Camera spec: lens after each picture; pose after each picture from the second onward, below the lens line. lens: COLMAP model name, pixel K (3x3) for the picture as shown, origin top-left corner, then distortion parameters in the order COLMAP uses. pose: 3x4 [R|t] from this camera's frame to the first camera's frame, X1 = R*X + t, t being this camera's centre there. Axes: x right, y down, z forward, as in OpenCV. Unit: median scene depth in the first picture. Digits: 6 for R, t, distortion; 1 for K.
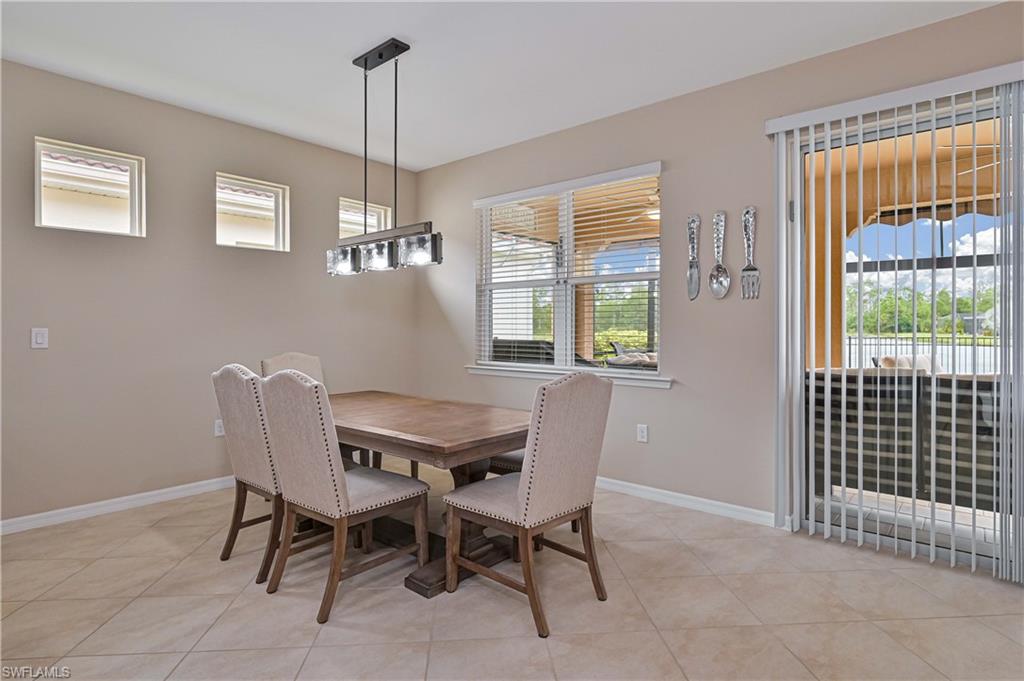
lens RADIAL K [[533.6, 0, 528.4], [0, 533.6, 332.0], [0, 0, 1]] dist [-0.002916, 0.000987]
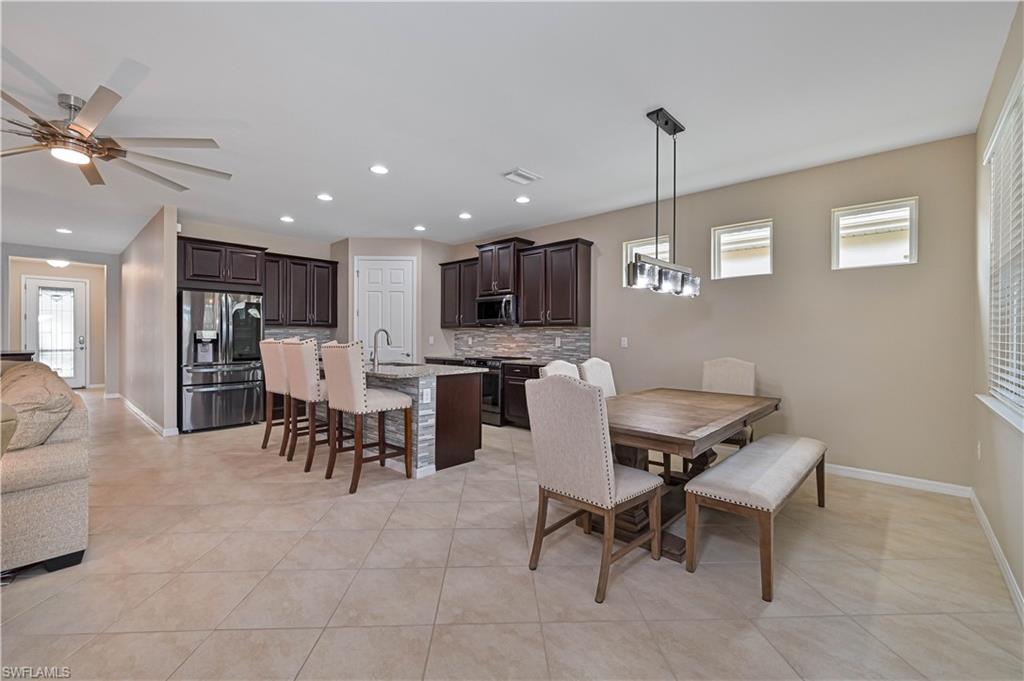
lens RADIAL K [[432.9, 0, 513.1], [0, 432.9, 338.9], [0, 0, 1]] dist [-0.000113, -0.001597]
pose [[-0.050798, 0.006163, -0.998690, 0.740200], [-0.014332, 0.999873, 0.006899, -0.007021], [0.998606, 0.014663, -0.050703, 0.671209]]
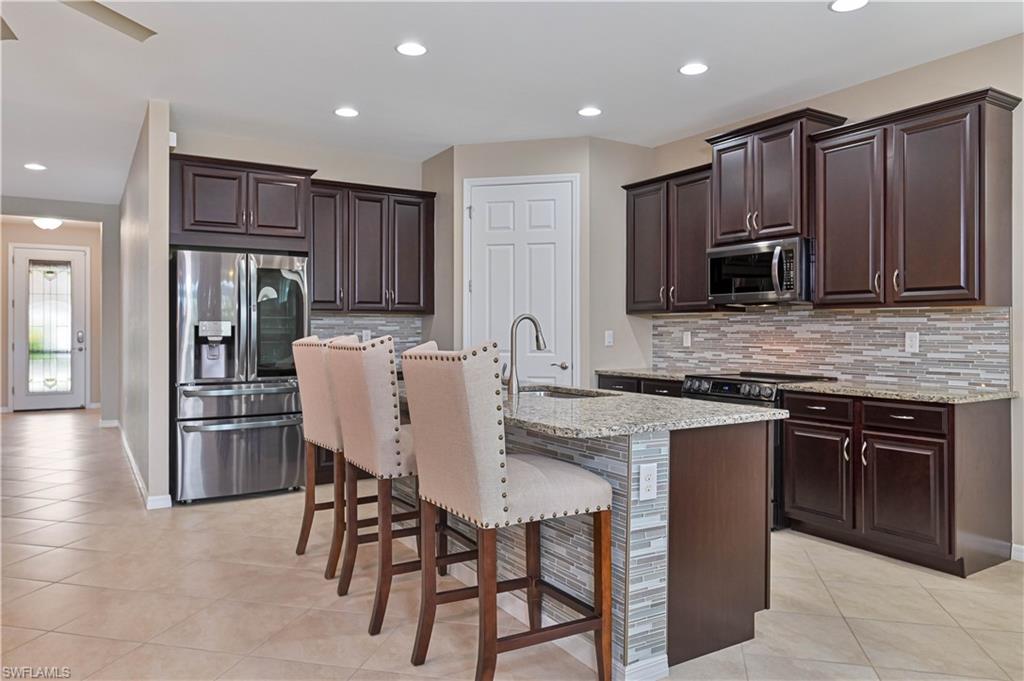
lens RADIAL K [[703.4, 0, 507.9], [0, 703.4, 330.3], [0, 0, 1]] dist [-0.000748, 0.001331]
pose [[-0.323390, 0.002010, -0.946264, 0.349931], [-0.010058, 0.999934, 0.005561, -0.005998], [0.946212, 0.011316, -0.323348, 0.482657]]
